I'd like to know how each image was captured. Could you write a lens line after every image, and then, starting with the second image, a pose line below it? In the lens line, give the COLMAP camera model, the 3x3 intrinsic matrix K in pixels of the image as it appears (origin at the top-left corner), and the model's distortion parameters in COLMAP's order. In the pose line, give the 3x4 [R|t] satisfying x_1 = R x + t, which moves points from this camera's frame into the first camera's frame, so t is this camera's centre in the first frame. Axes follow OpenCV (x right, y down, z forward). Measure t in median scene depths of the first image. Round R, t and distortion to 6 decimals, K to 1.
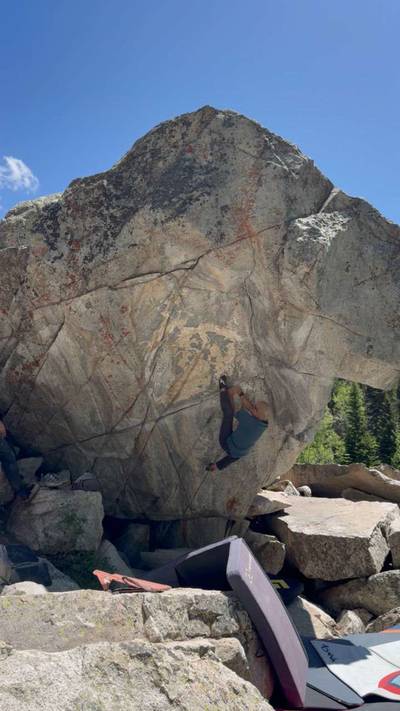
lens RADIAL K [[569.9, 0, 203.0], [0, 569.9, 357.6], [0, 0, 1]] dist [0.102204, -0.004508]
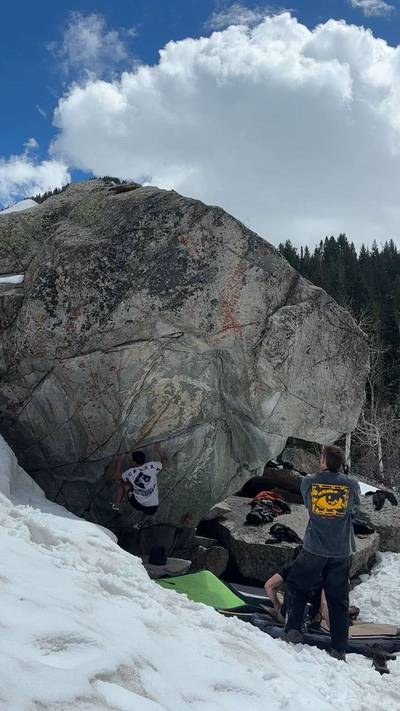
lens RADIAL K [[634.3, 0, 205.0], [0, 634.3, 357.3], [0, 0, 1]] dist [0.114682, -0.170859]
pose [[0.982906, 0.030688, 0.181530, -0.186272], [-0.052733, 0.991625, 0.117891, -0.261047], [-0.176392, -0.125449, 0.976293, -0.247860]]
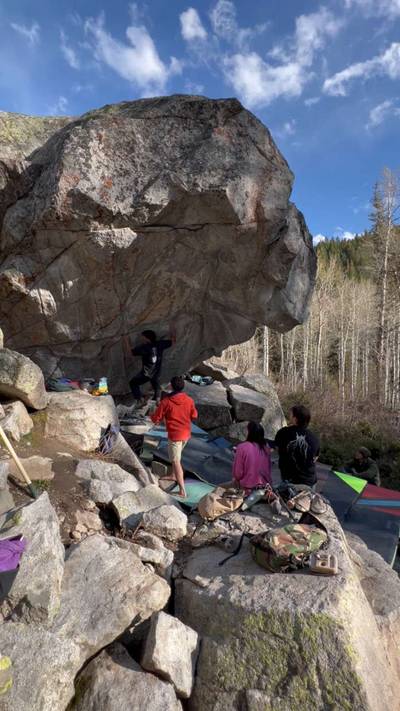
lens RADIAL K [[306.5, 0, 198.2], [0, 306.5, 354.3], [0, 0, 1]] dist [-0.000081, -0.000120]
pose [[0.848831, 0.042287, 0.526971, -0.356341], [-0.169031, 0.966181, 0.194740, -0.020416], [-0.500914, -0.254375, 0.827272, 0.334838]]
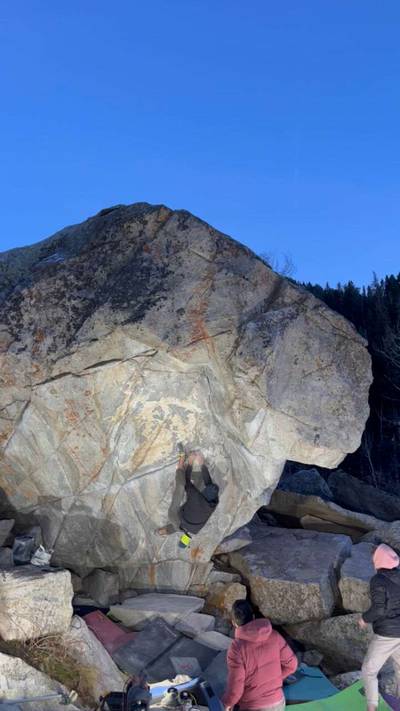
lens RADIAL K [[568.2, 0, 204.8], [0, 568.2, 357.9], [0, 0, 1]] dist [0.073549, -0.004645]
pose [[0.998516, -0.019155, 0.050977, 0.023803], [0.016227, 0.998229, 0.057230, -0.203650], [-0.051983, -0.056318, 0.997059, -0.049373]]
